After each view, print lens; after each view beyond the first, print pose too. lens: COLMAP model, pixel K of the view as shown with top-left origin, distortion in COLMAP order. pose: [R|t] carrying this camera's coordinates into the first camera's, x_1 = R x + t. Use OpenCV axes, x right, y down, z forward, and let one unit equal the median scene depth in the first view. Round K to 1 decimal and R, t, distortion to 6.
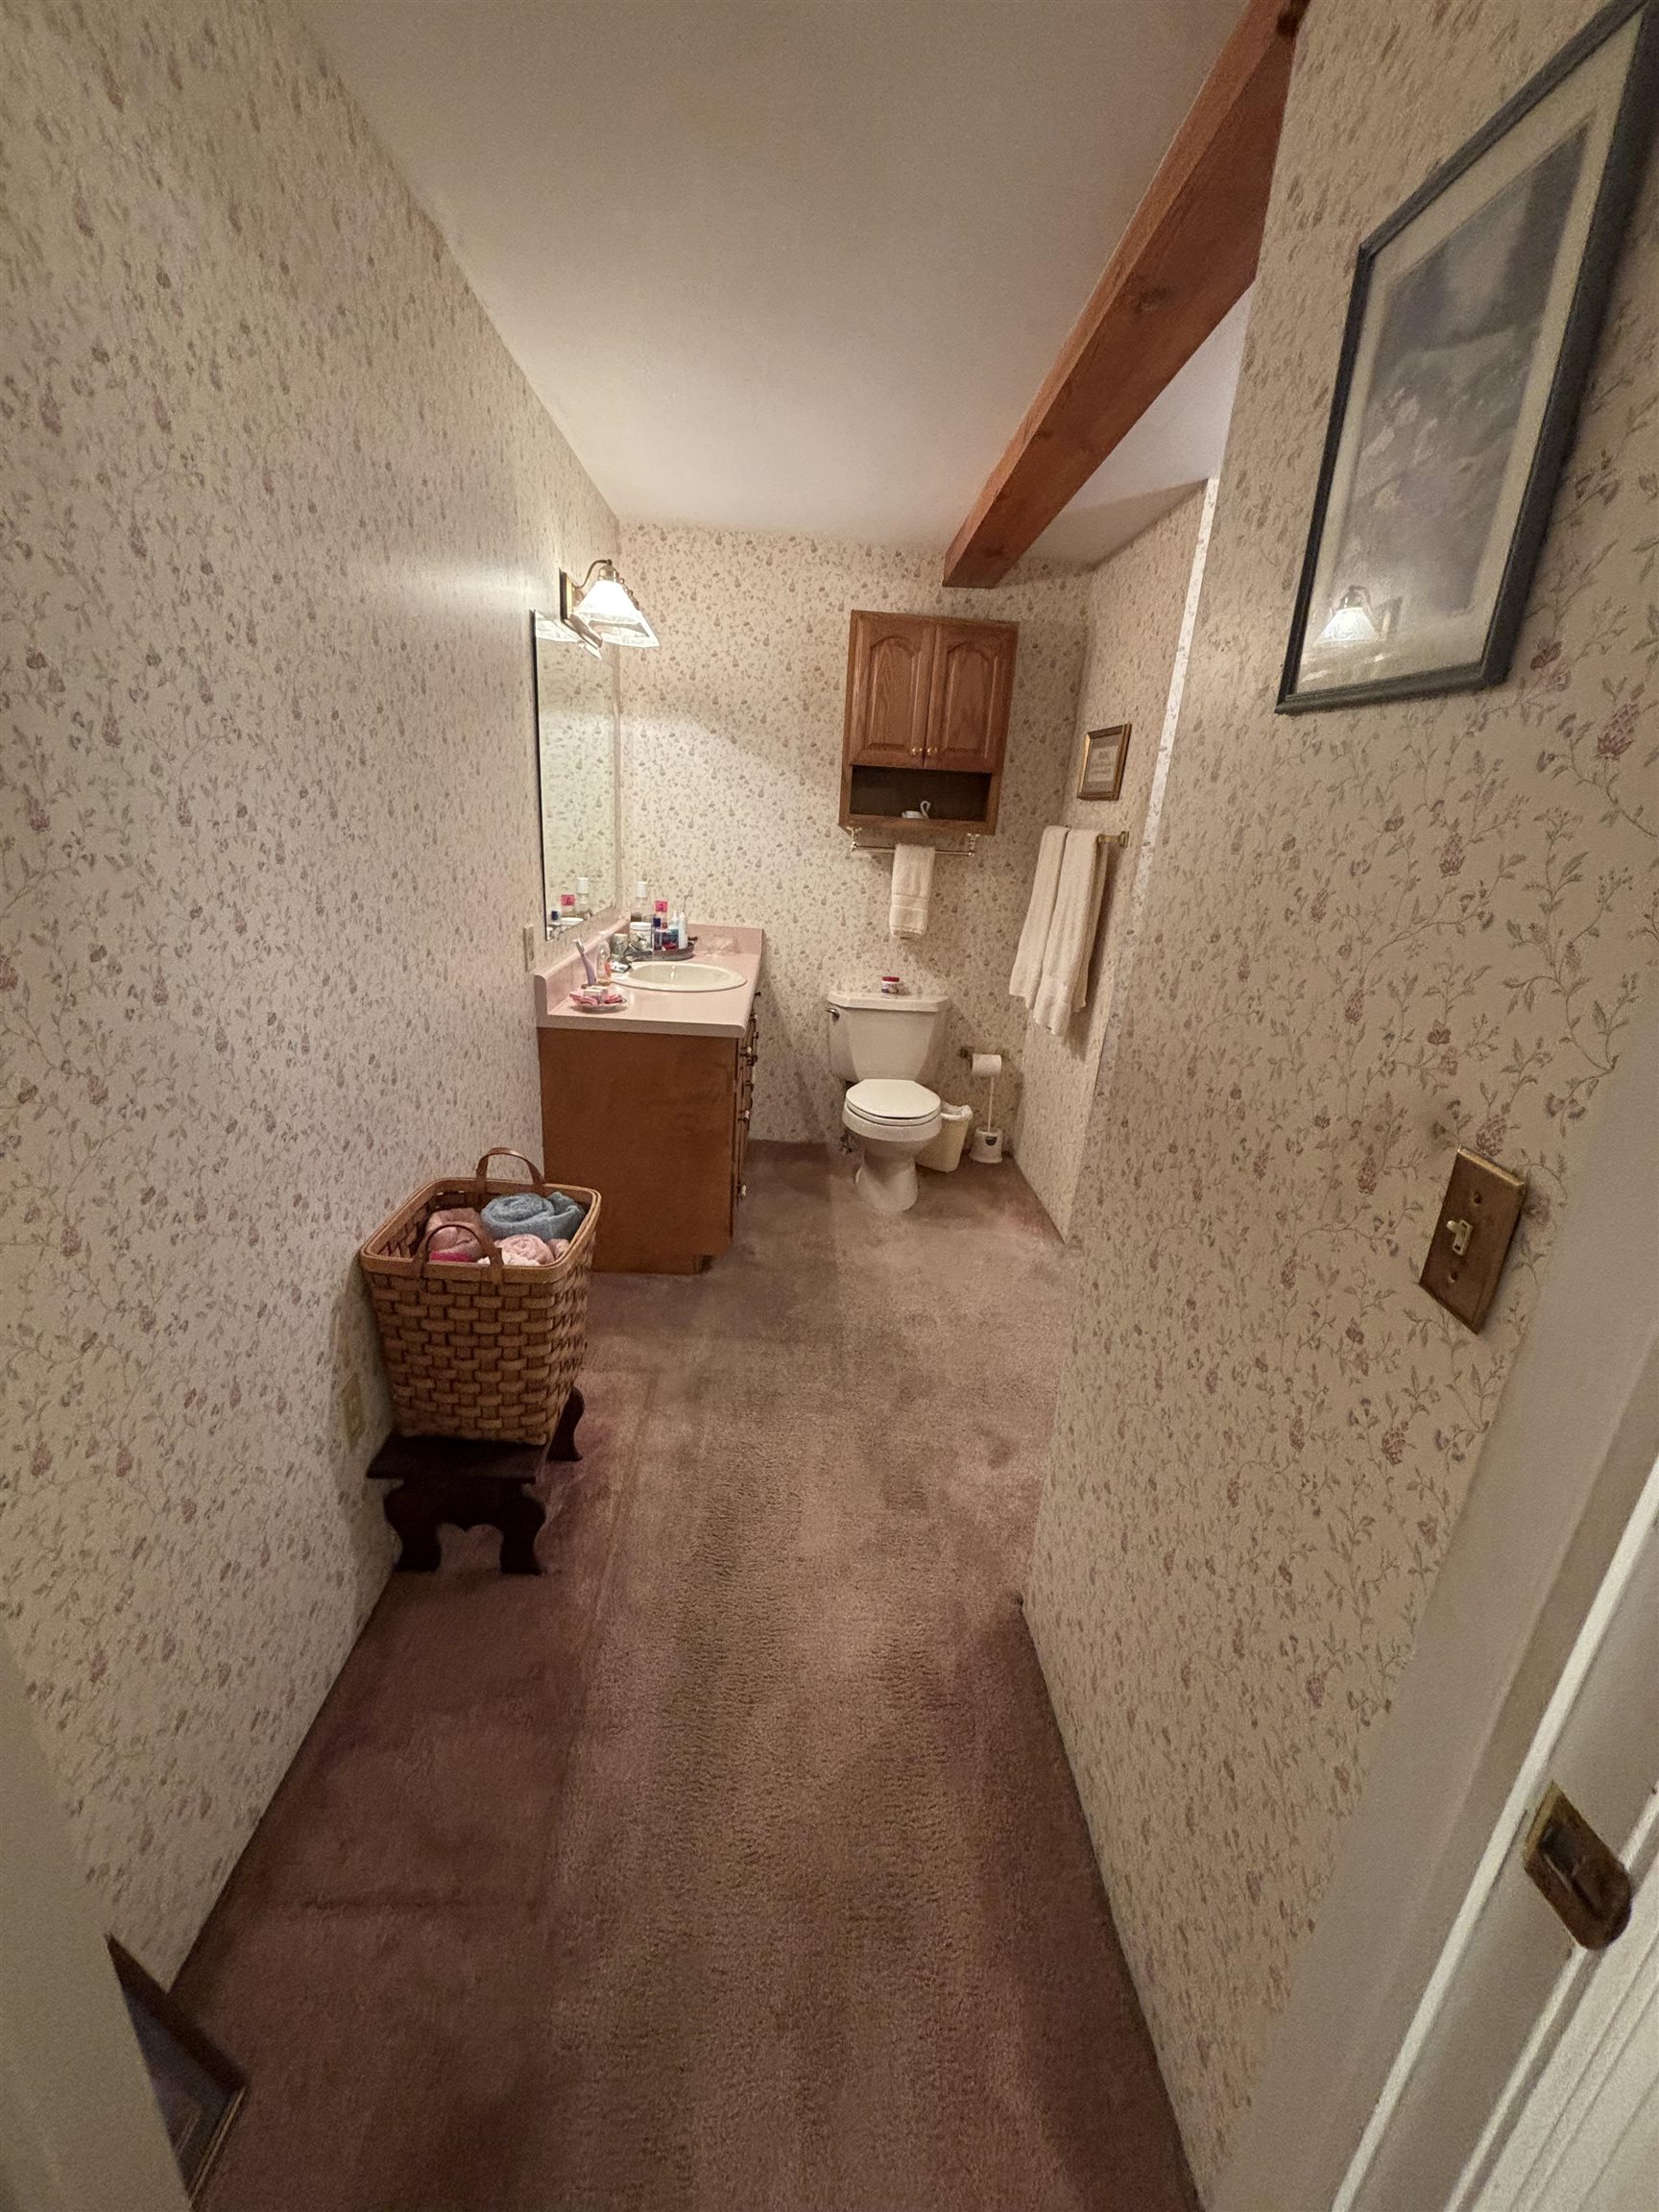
lens RADIAL K [[890.5, 0, 829.5], [0, 890.5, 1106.0], [0, 0, 1]] dist [0.011945, -0.004660]
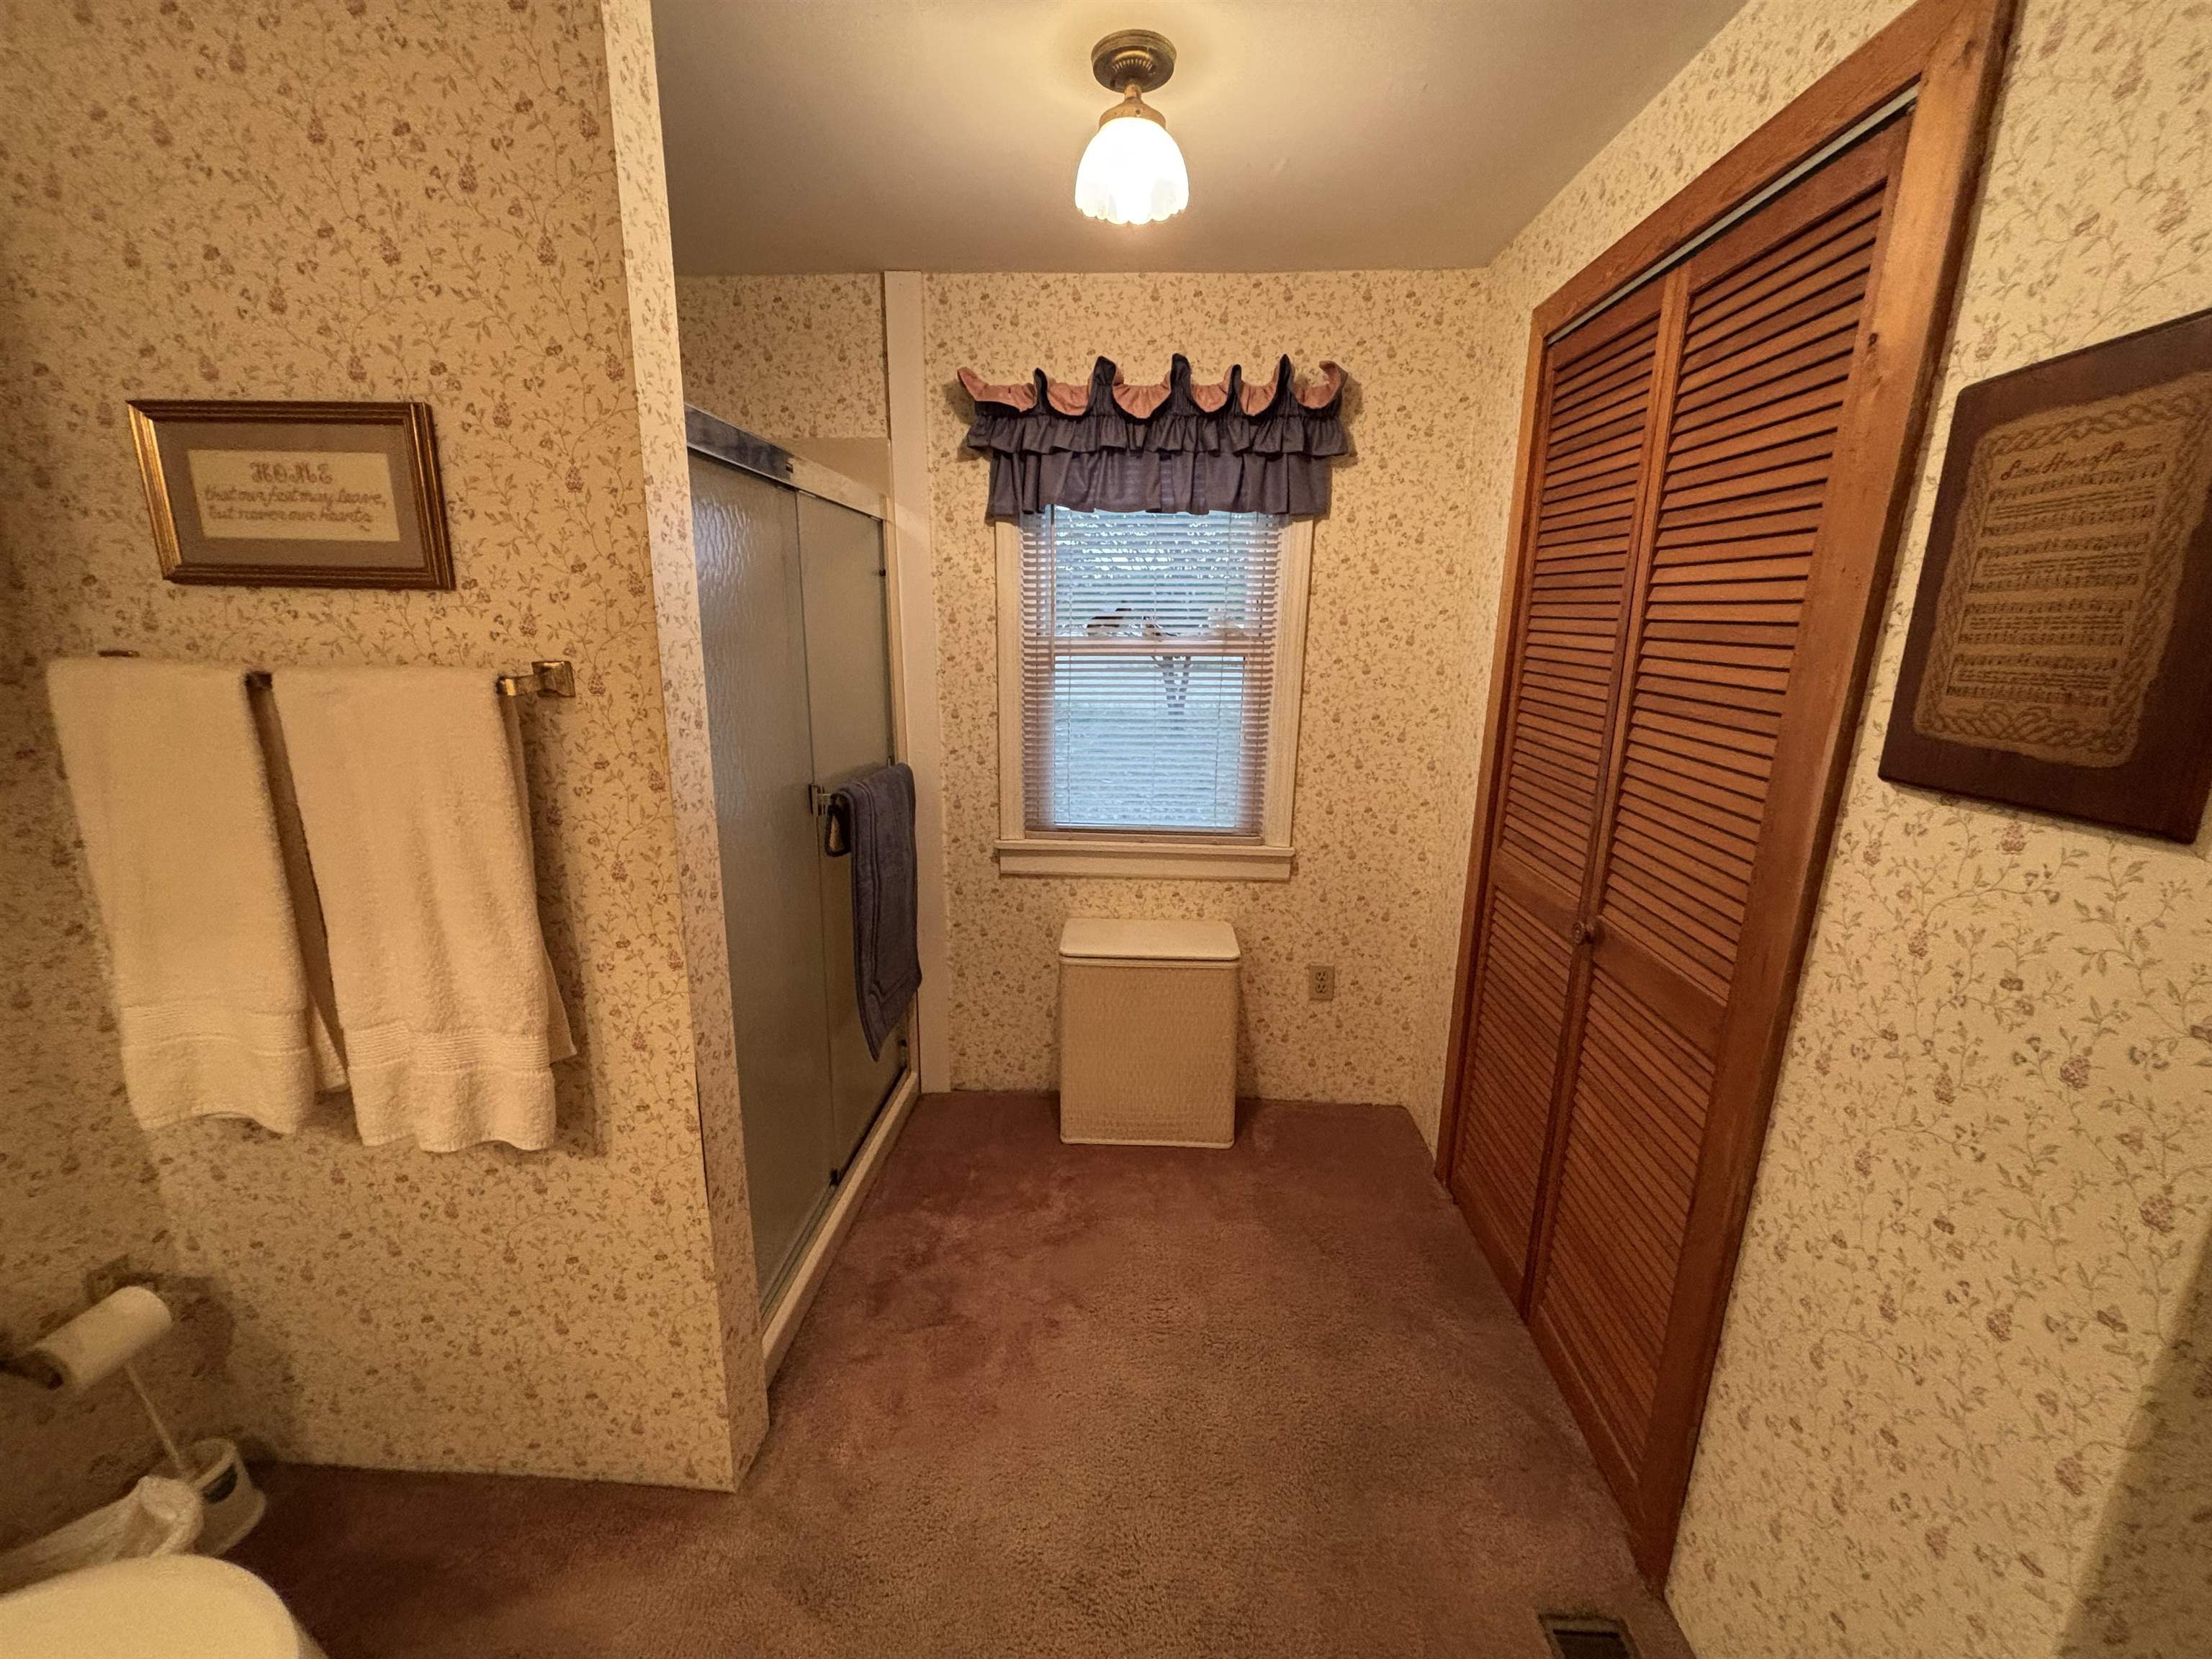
lens RADIAL K [[890.5, 0, 1112.5], [0, 890.5, 828.4], [0, 0, 1]] dist [0.011945, -0.004660]
pose [[0.095071, -0.295072, 0.950733, -0.064546], [0.312211, 0.915710, 0.252982, -0.213044], [-0.945244, 0.272778, 0.179182, 0.567392]]
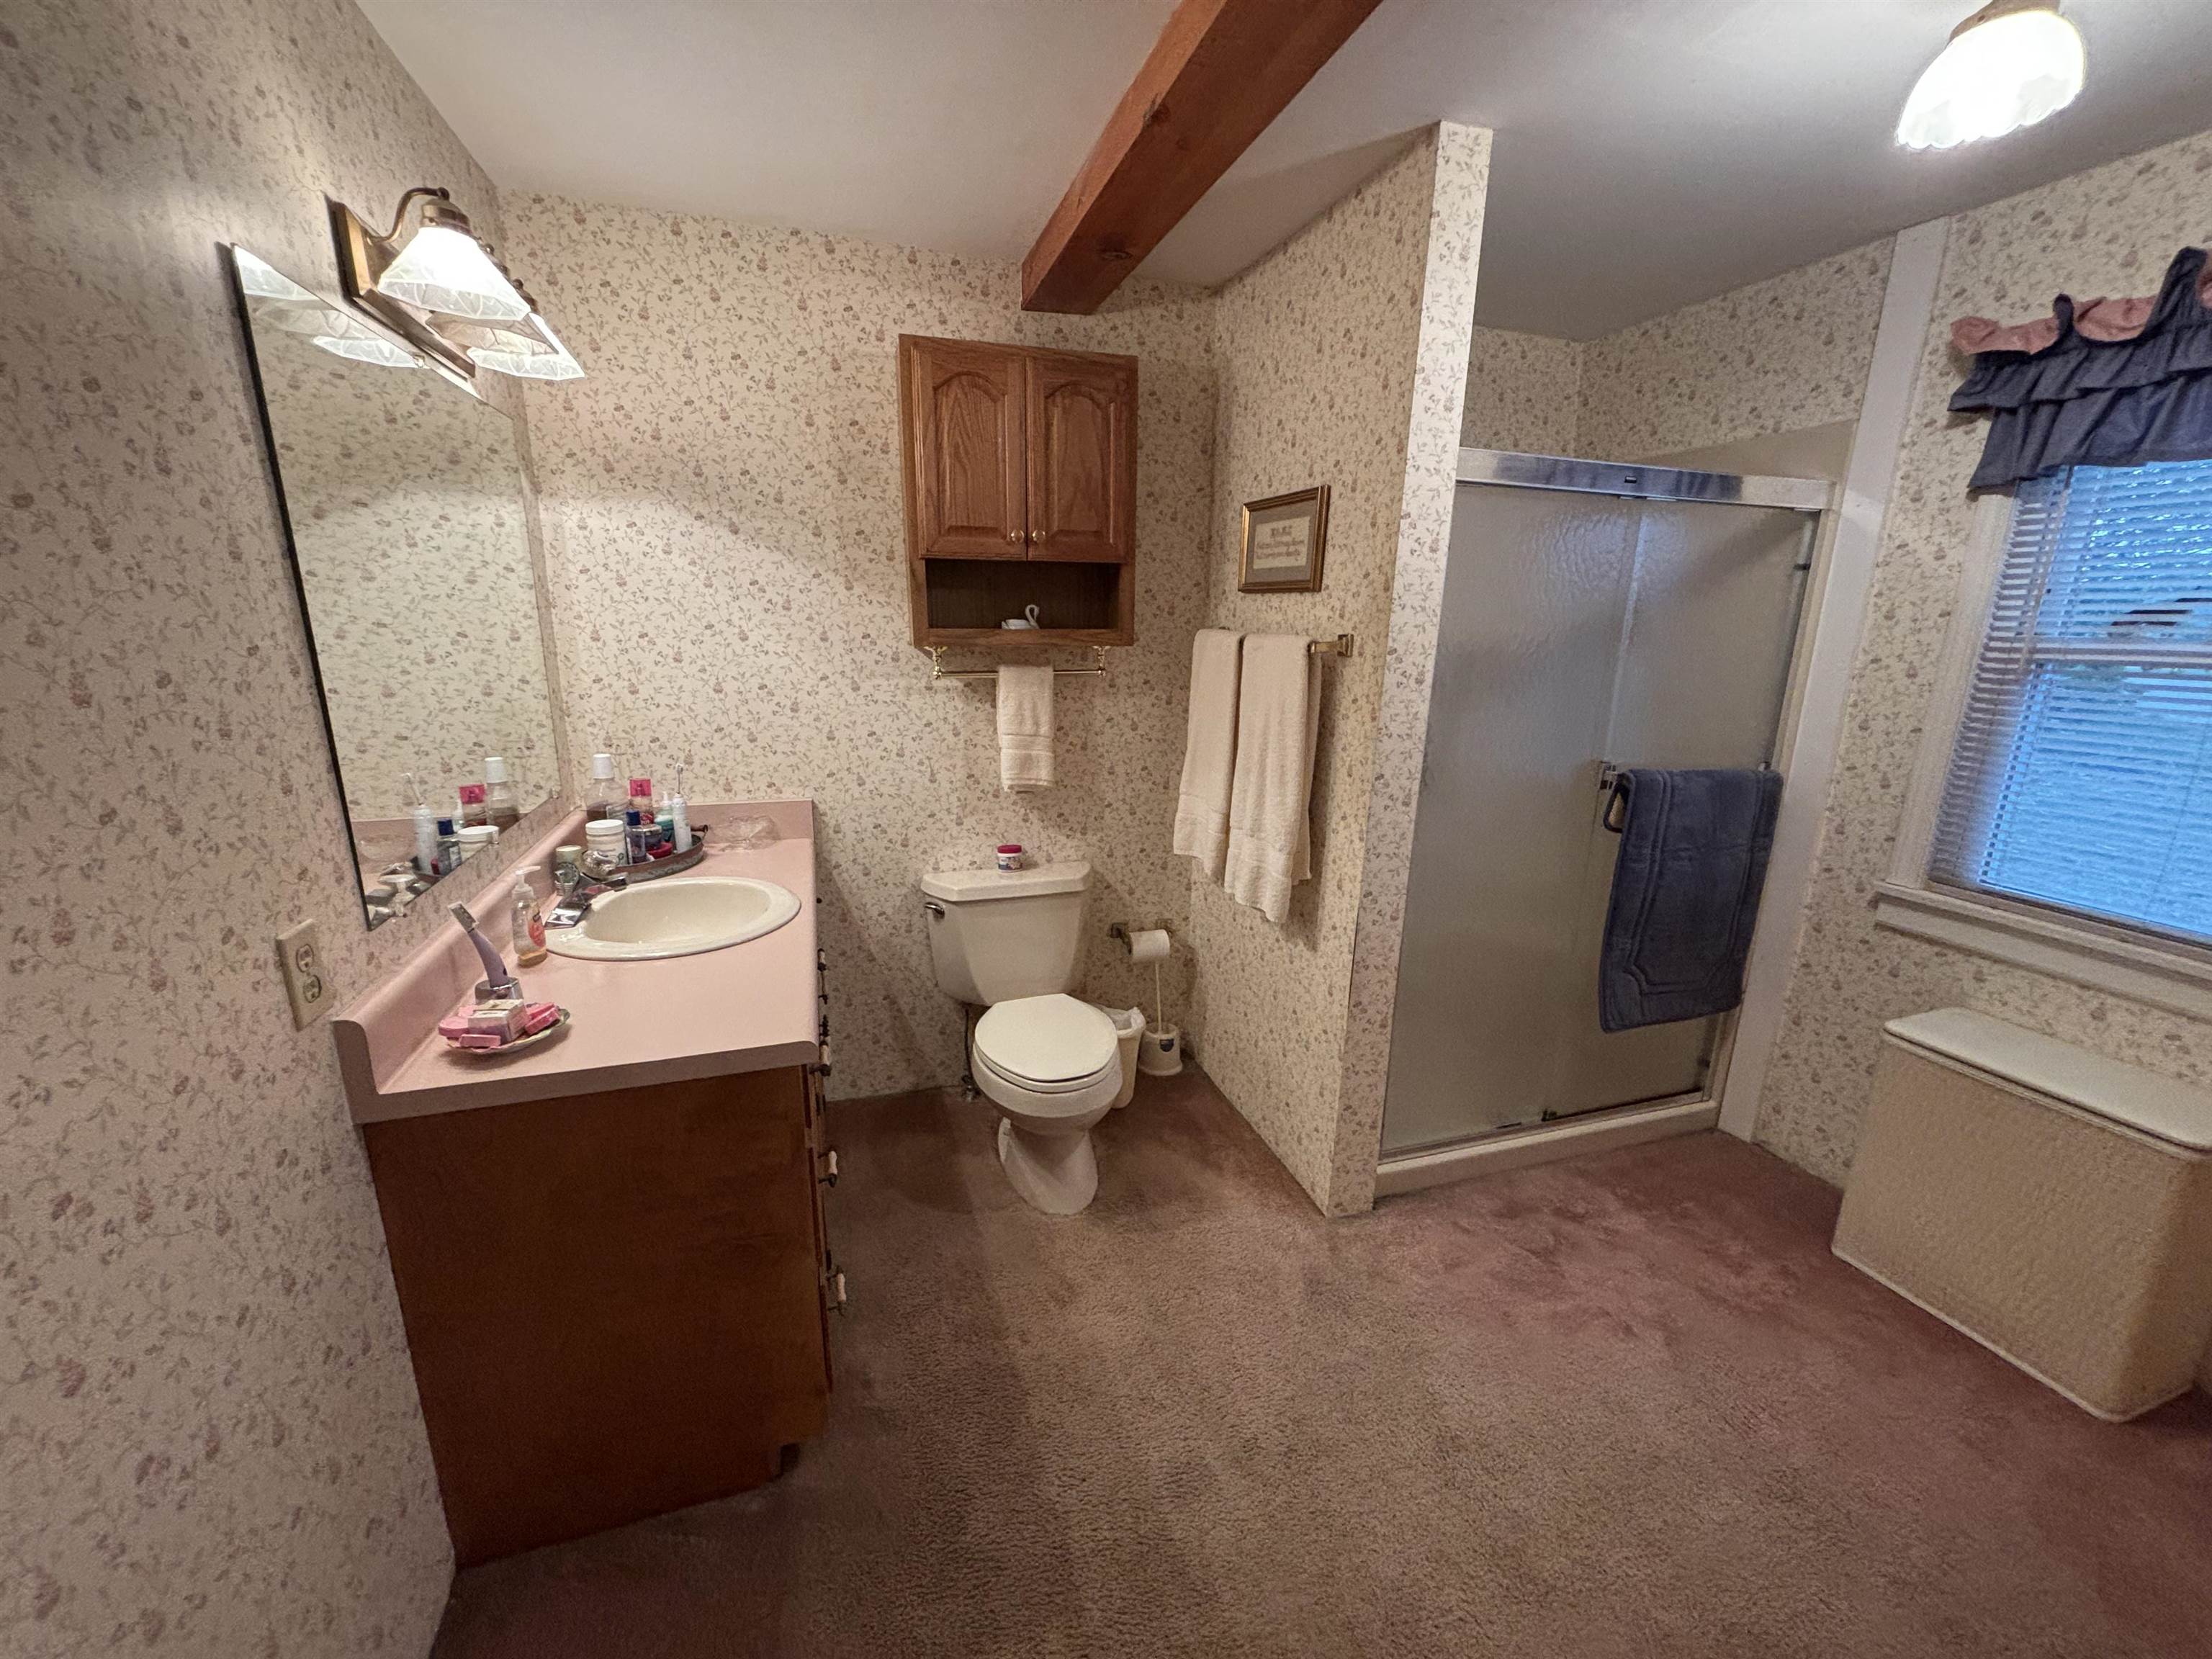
lens RADIAL K [[890.5, 0, 1112.5], [0, 890.5, 828.4], [0, 0, 1]] dist [0.011945, -0.004660]
pose [[0.958752, -0.117272, 0.258926, -0.036487], [0.135688, 0.989258, -0.054376, -0.117638], [-0.249768, 0.087267, 0.964365, 0.314397]]
